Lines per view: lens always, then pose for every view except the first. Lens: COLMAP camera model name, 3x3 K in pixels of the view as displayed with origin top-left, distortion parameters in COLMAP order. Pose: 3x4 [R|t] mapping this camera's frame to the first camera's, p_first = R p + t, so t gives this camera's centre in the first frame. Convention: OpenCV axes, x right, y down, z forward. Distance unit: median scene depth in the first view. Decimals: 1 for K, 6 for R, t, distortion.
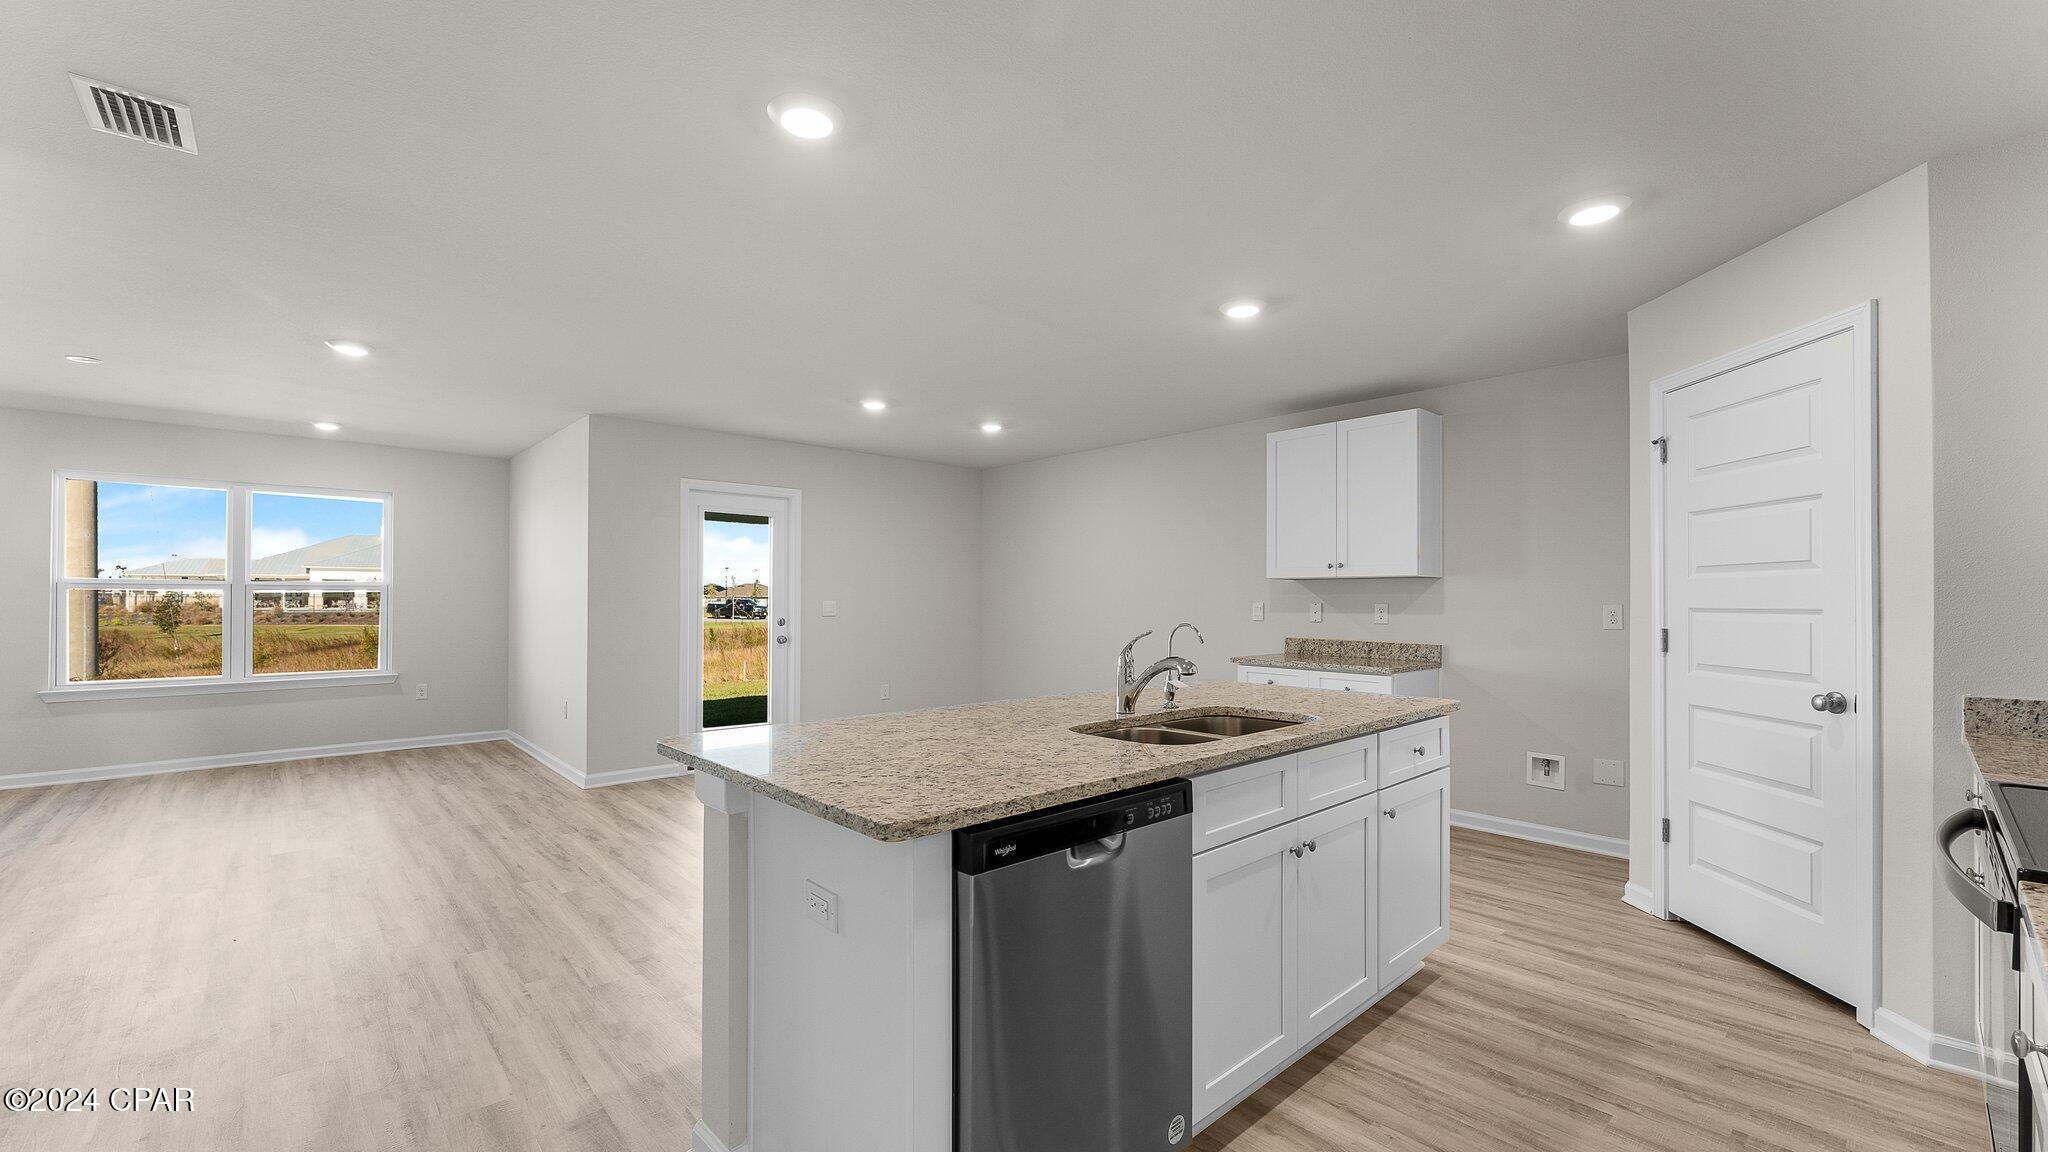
lens RADIAL K [[816.5, 0, 1024.6], [0, 816.5, 593.9], [0, 0, 1]] dist [-0.000423, -0.000114]
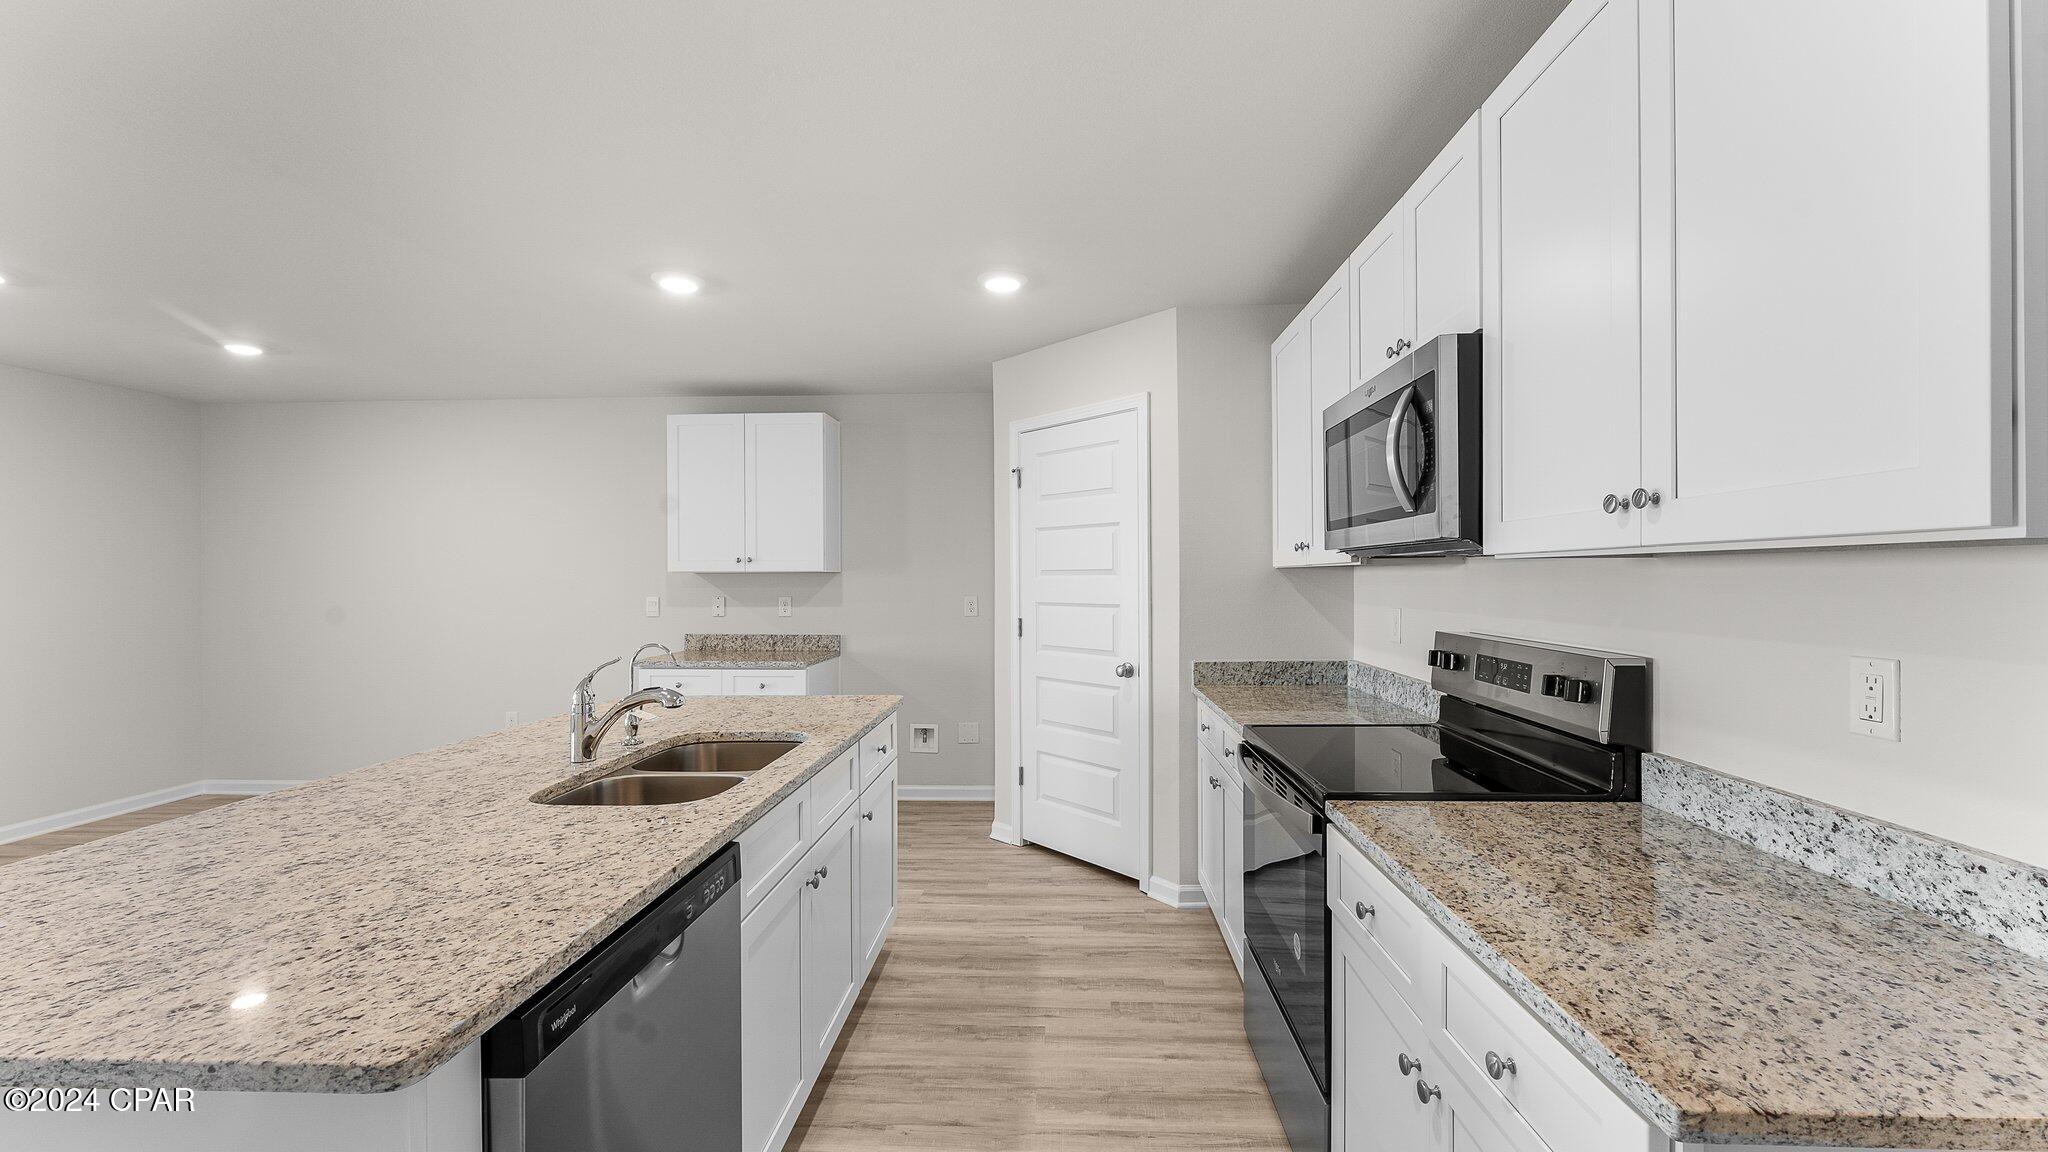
lens RADIAL K [[813.1, 0, 1032.0], [0, 813.1, 575.6], [0, 0, 1]] dist [0.000449, -0.000300]
pose [[0.705907, -0.005521, 0.708283, -0.127940], [0.000821, 0.999975, 0.006977, -0.041352], [-0.708304, -0.004344, 0.705894, 0.116266]]
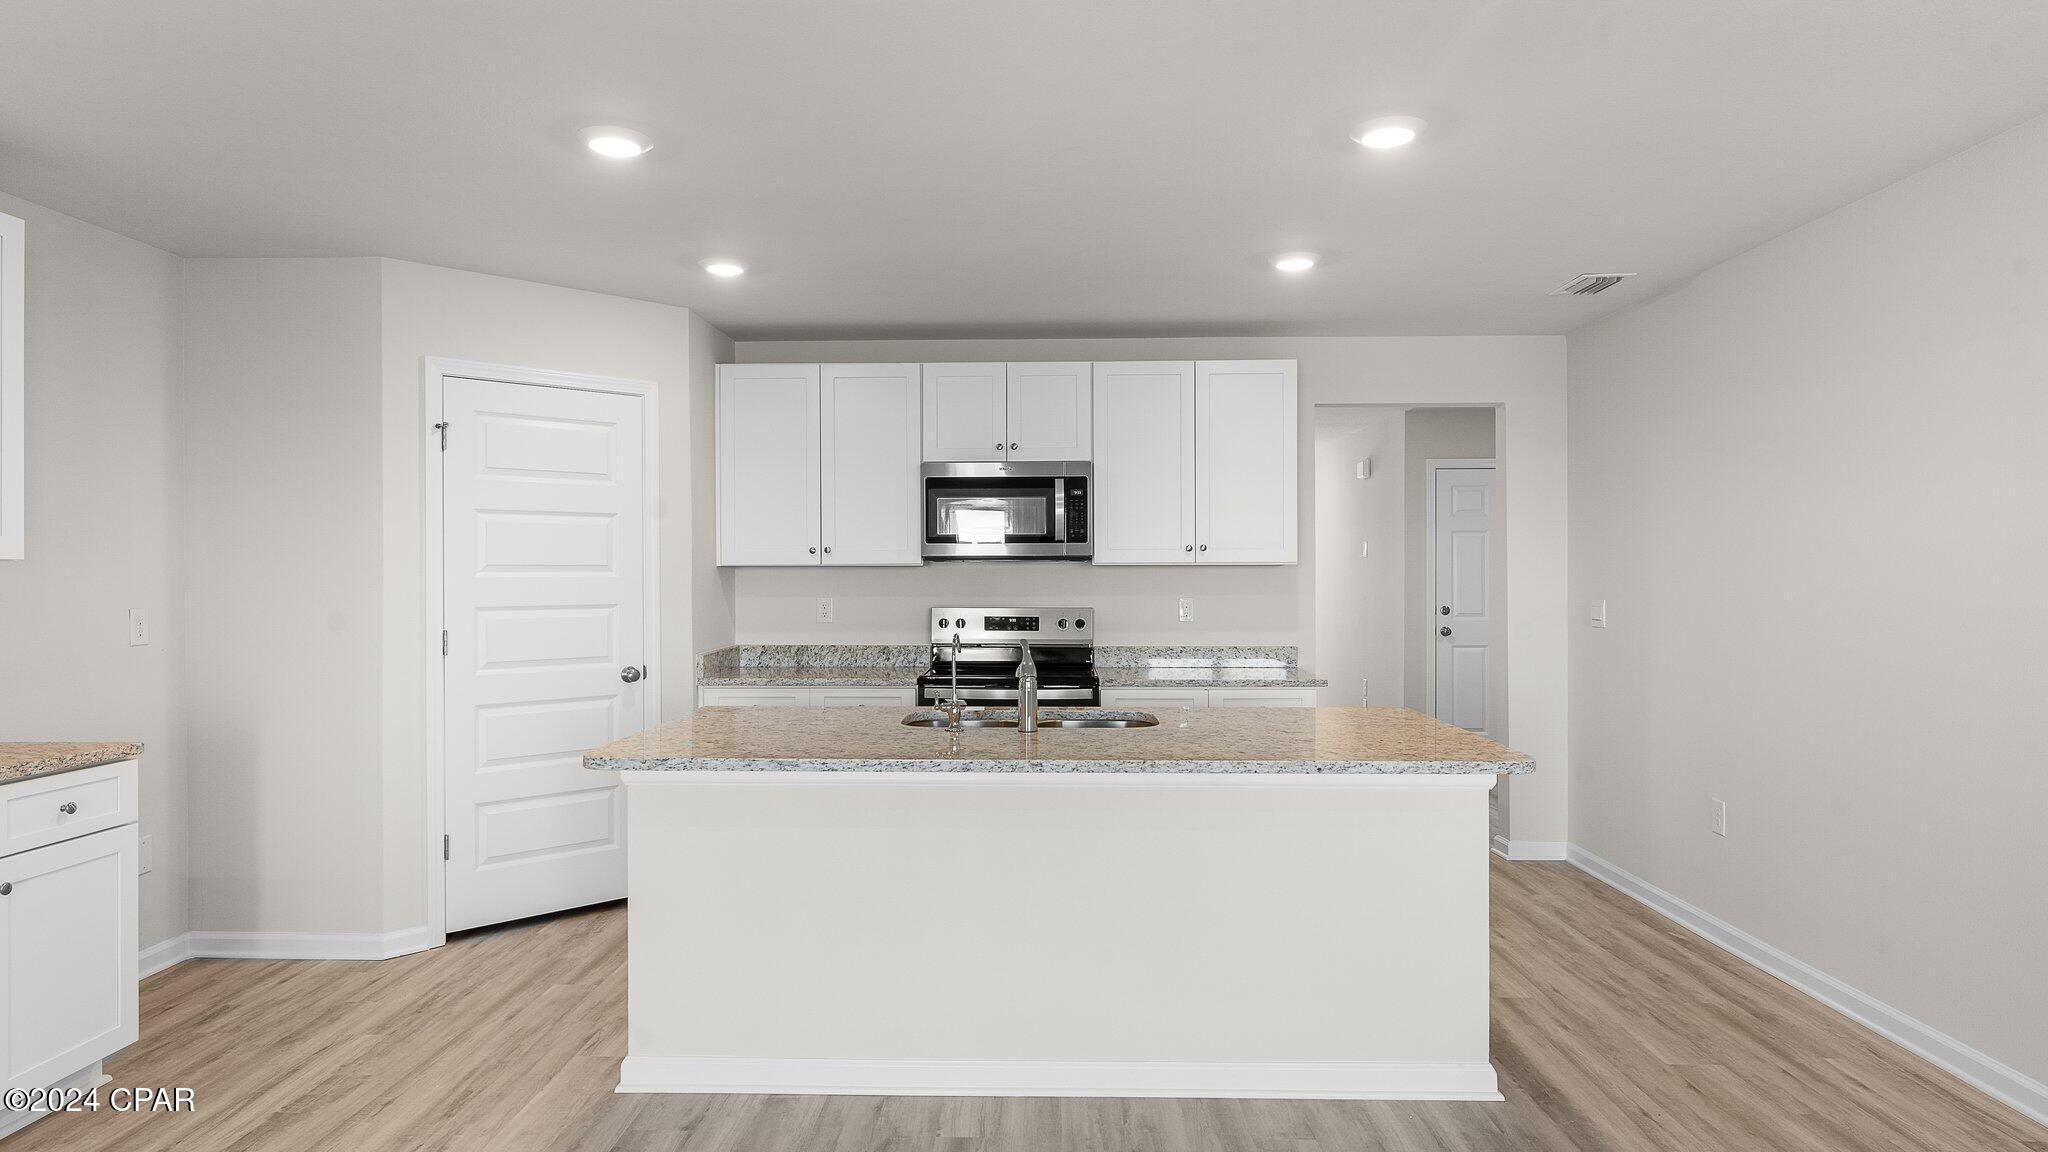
lens RADIAL K [[1171.7, 0, 1024.0], [0, 1171.7, 576.0], [0, 0, 1]] dist [-0.001257, -0.000393]
pose [[-0.722126, -0.001367, 0.691761, -0.770270], [-0.005503, 0.999978, -0.003769, -0.021687], [-0.691740, -0.006528, -0.722117, 1.915287]]
